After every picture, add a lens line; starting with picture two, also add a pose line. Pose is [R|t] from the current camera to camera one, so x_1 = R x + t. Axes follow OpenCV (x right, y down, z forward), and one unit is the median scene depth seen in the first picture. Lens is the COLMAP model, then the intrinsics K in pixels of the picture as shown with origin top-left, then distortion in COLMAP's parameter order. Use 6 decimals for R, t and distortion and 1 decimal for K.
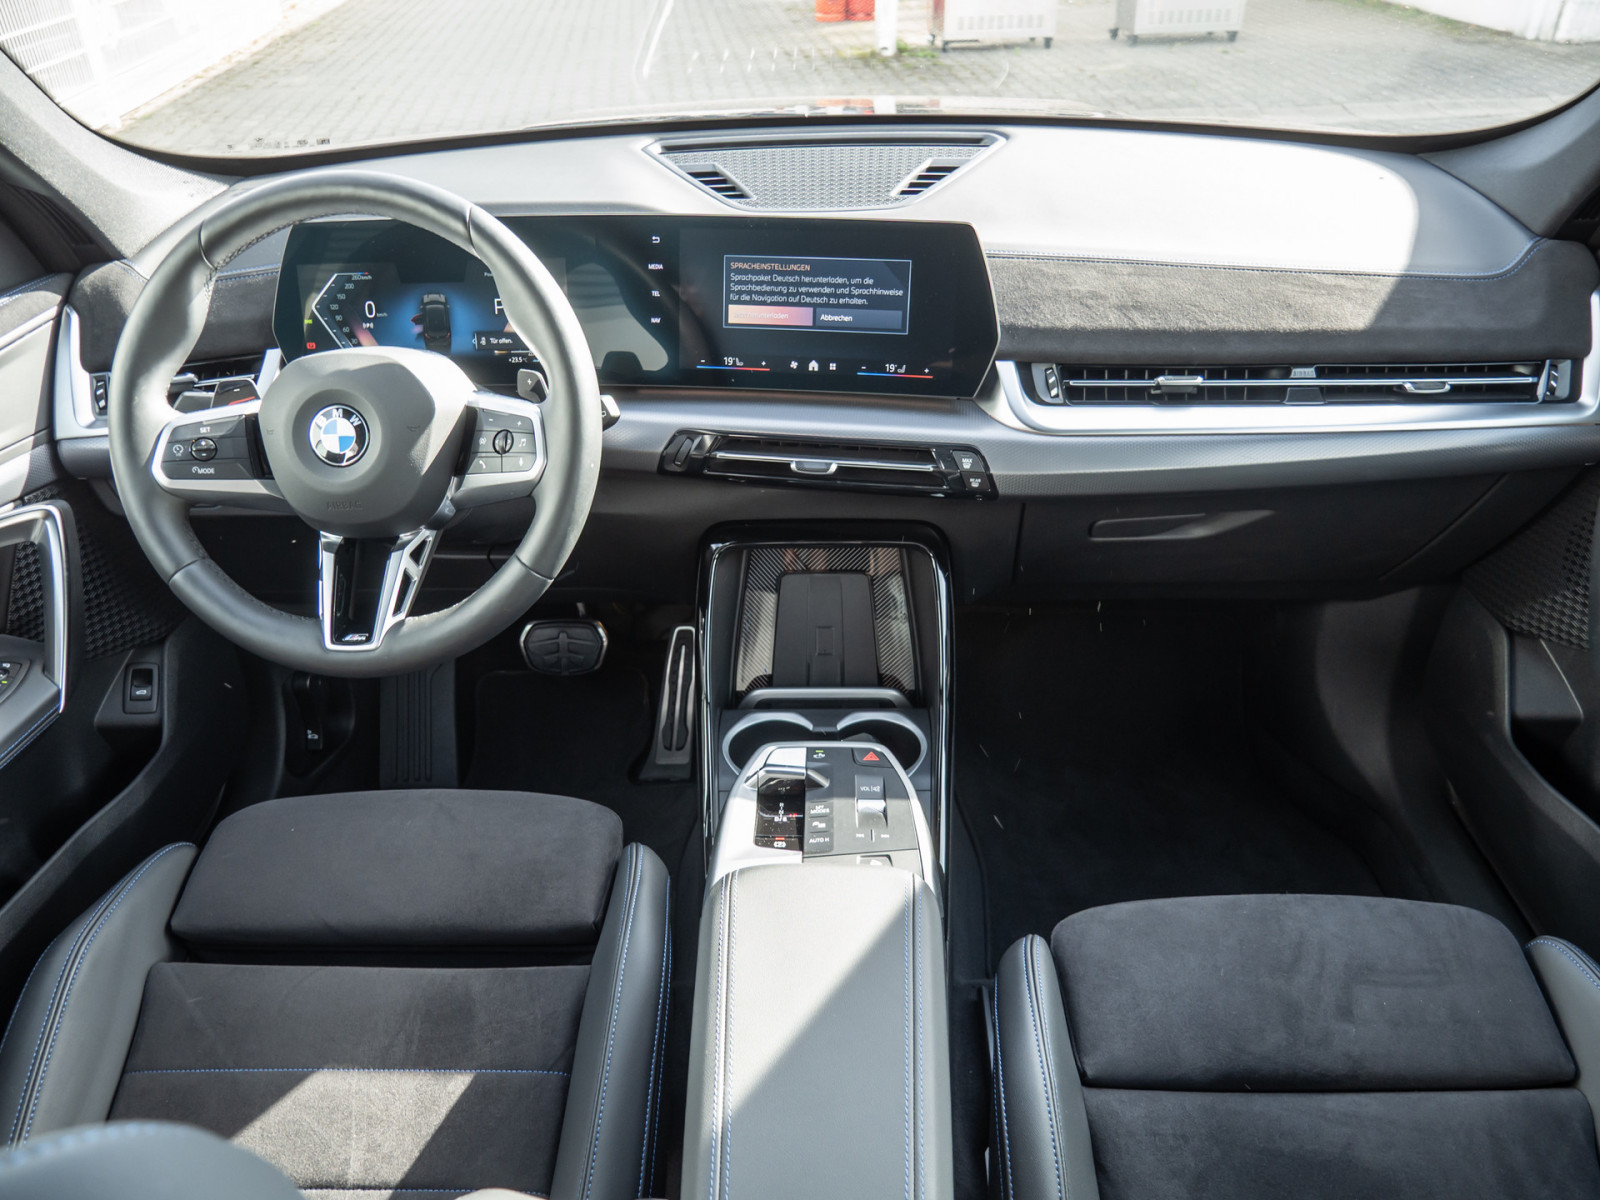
lens RADIAL K [[1150.1, 0, 800.0], [0, 1150.1, 600.0], [0, 0, 1]] dist [-0.060062, 0.006647]
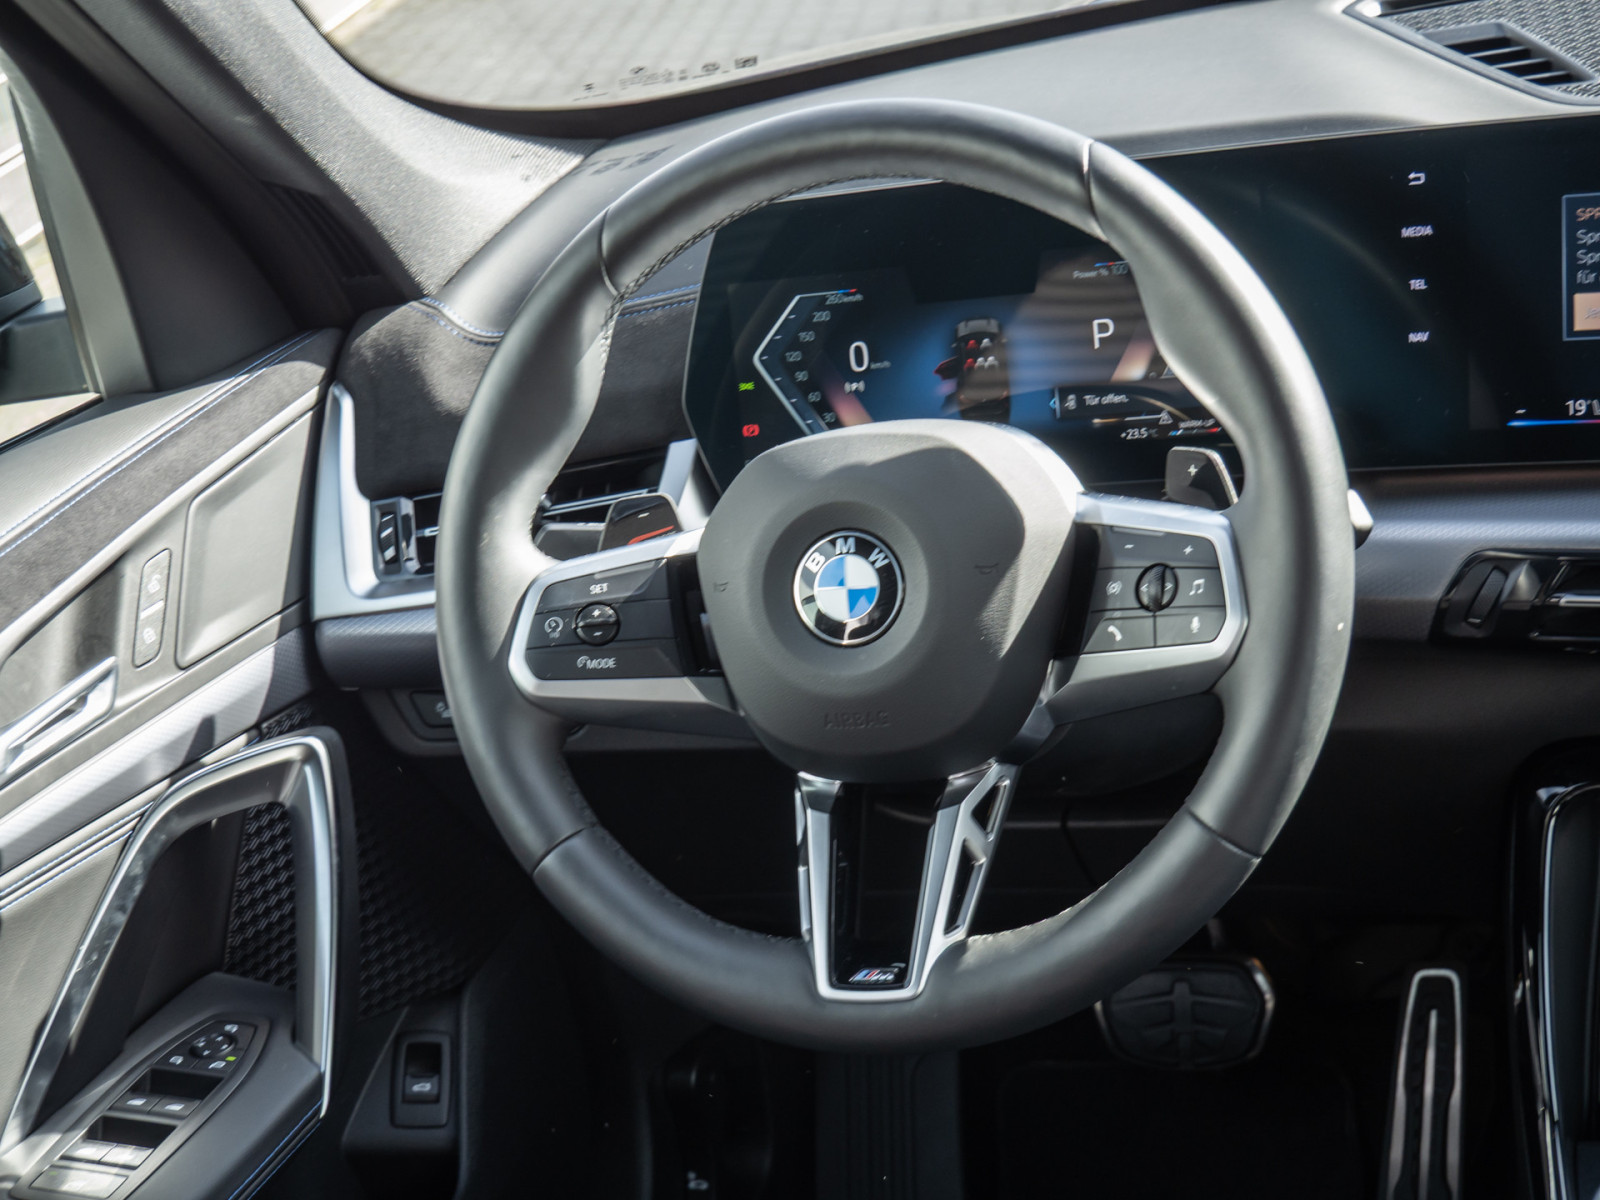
lens RADIAL K [[2339.5, 0, 800.0], [0, 2339.5, 600.0], [0, 0, 1]] dist [-0.010978, 0.034231]
pose [[0.950821, -0.045359, -0.306403, -0.081841], [0.001805, 0.990014, -0.140958, 0.012553], [0.309737, 0.133473, 0.941407, -0.026925]]
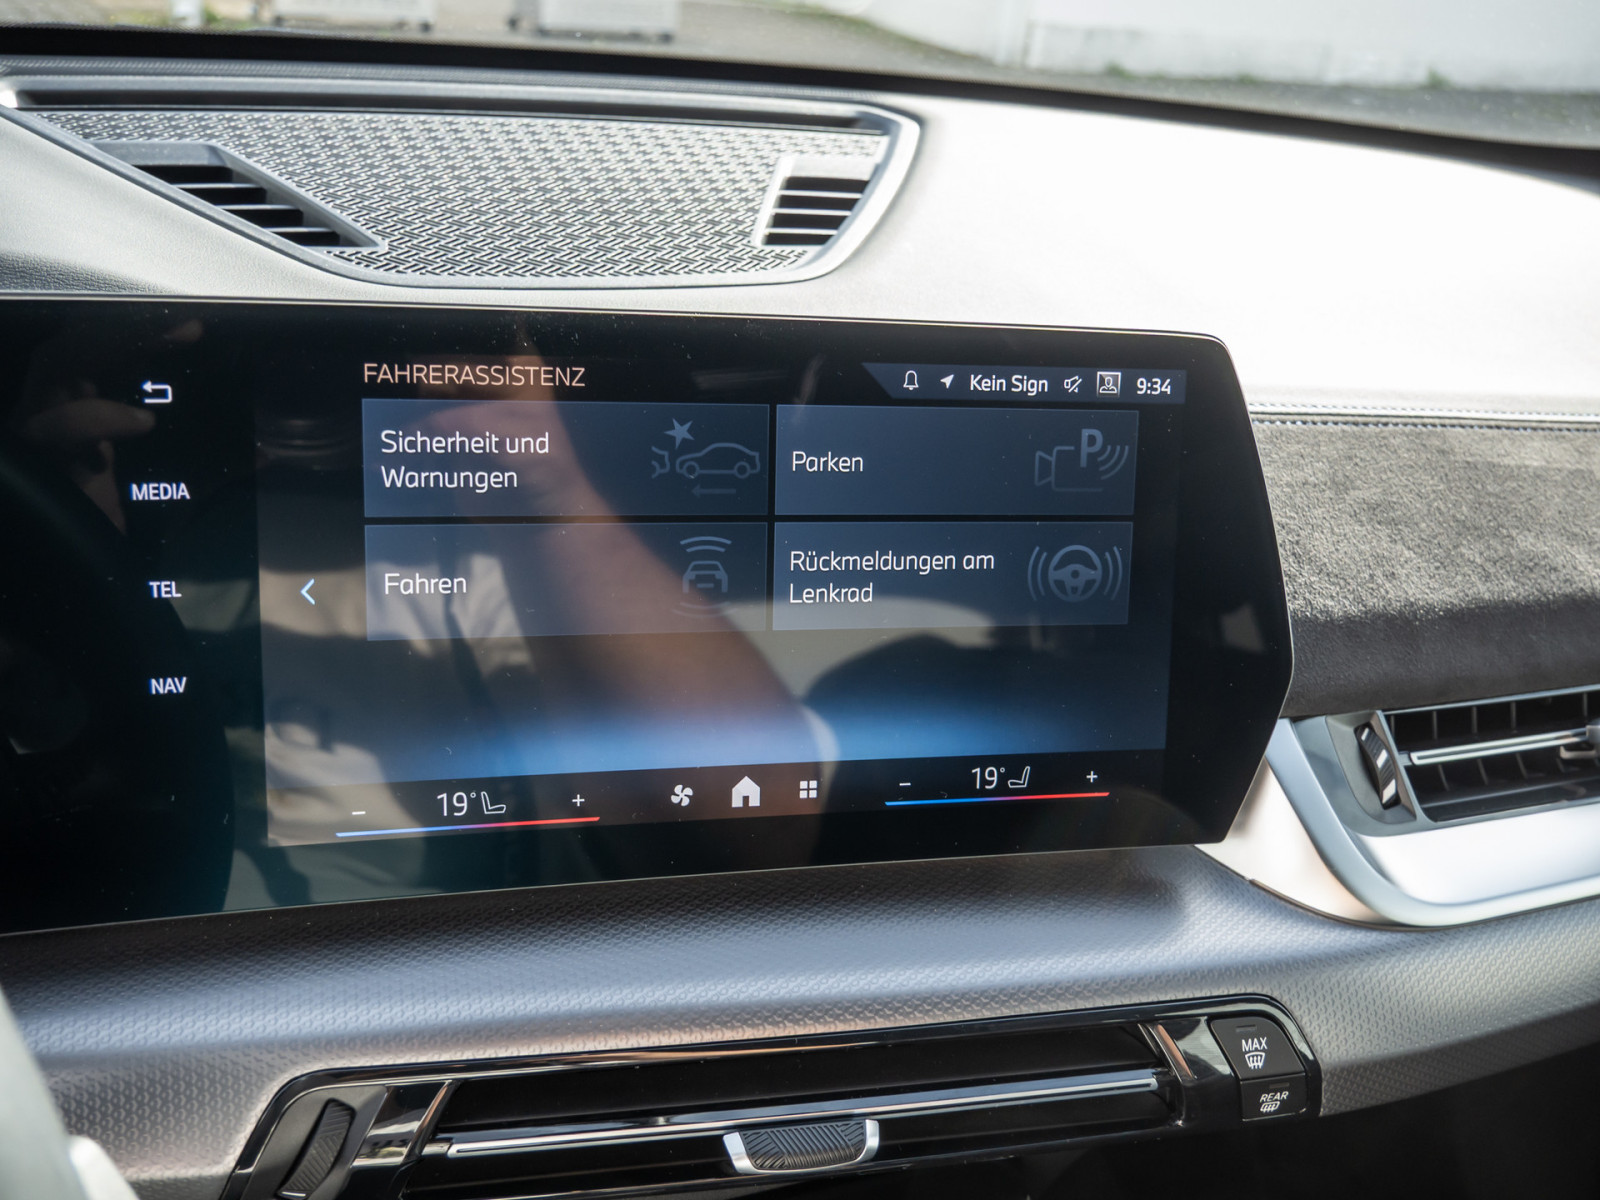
lens RADIAL K [[1589.5, 0, 800.0], [0, 1589.5, 600.0], [0, 0, 1]] dist [0.005626, 0.005164]
pose [[0.907717, -0.072081, 0.413344, -0.156520], [0.120430, 0.988440, -0.092098, -0.229032], [-0.401928, 0.133378, 0.905905, 0.646778]]
